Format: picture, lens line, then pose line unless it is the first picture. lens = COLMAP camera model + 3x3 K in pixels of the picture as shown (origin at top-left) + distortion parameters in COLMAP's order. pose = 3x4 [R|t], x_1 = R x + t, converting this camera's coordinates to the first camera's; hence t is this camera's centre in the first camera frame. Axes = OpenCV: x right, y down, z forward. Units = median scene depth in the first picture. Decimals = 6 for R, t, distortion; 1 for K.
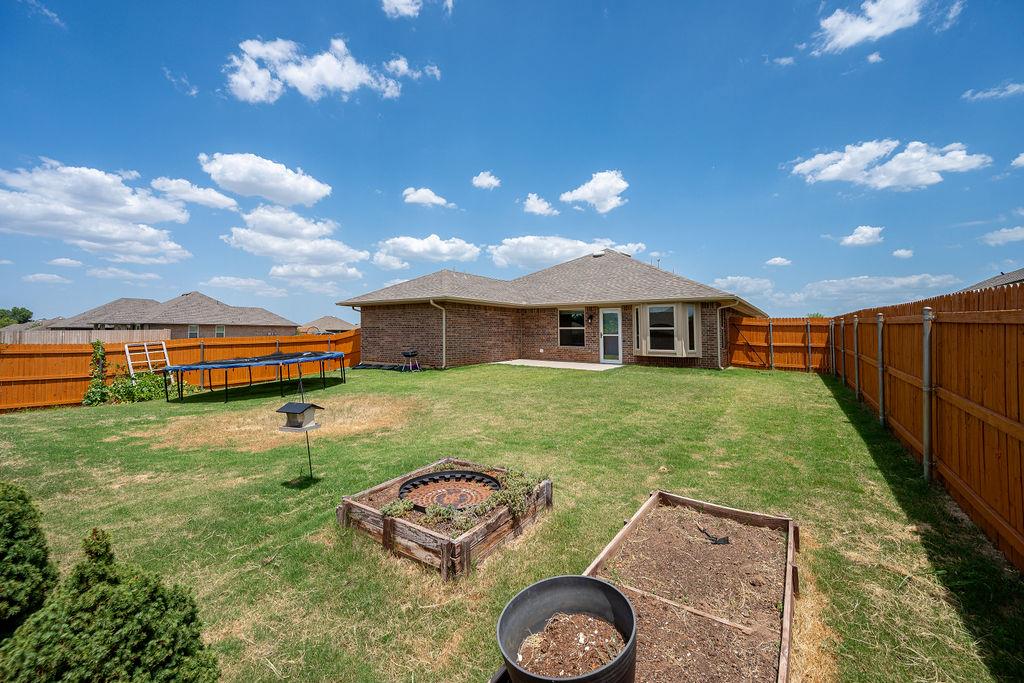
lens RADIAL K [[413.8, 0, 515.3], [0, 413.8, 313.0], [0, 0, 1]] dist [-0.000411, 0.000037]
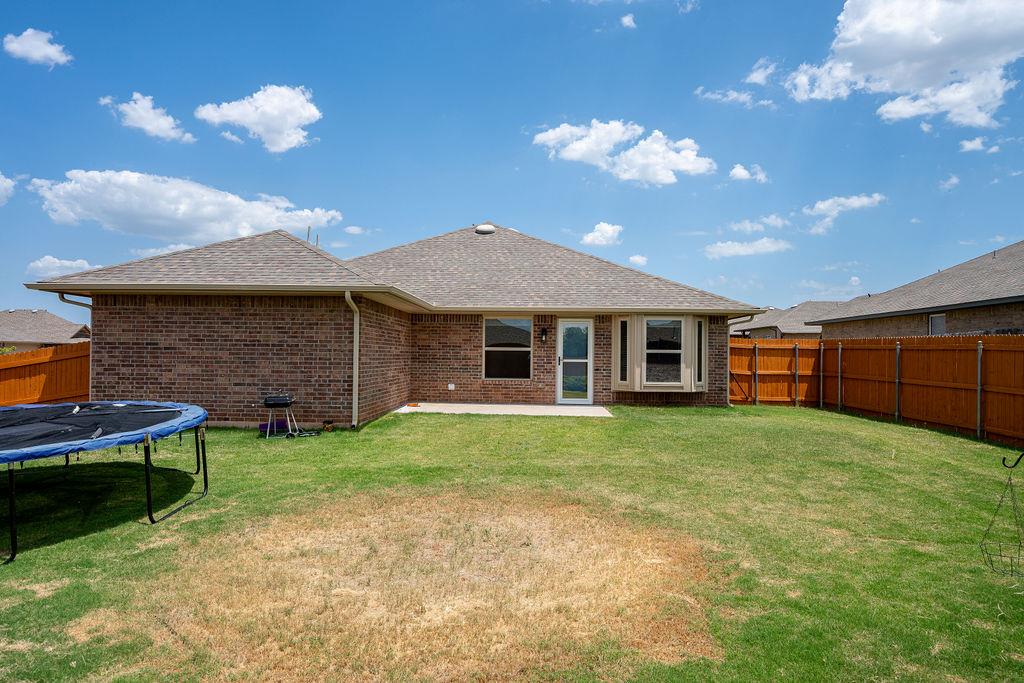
lens RADIAL K [[653.0, 0, 522.8], [0, 653.0, 336.9], [0, 0, 1]] dist [-0.002750, 0.002337]
pose [[0.840824, 0.018646, 0.540988, -0.409943], [-0.032369, 0.999350, 0.015866, 0.003235], [-0.540340, -0.030851, 0.840881, 0.198629]]
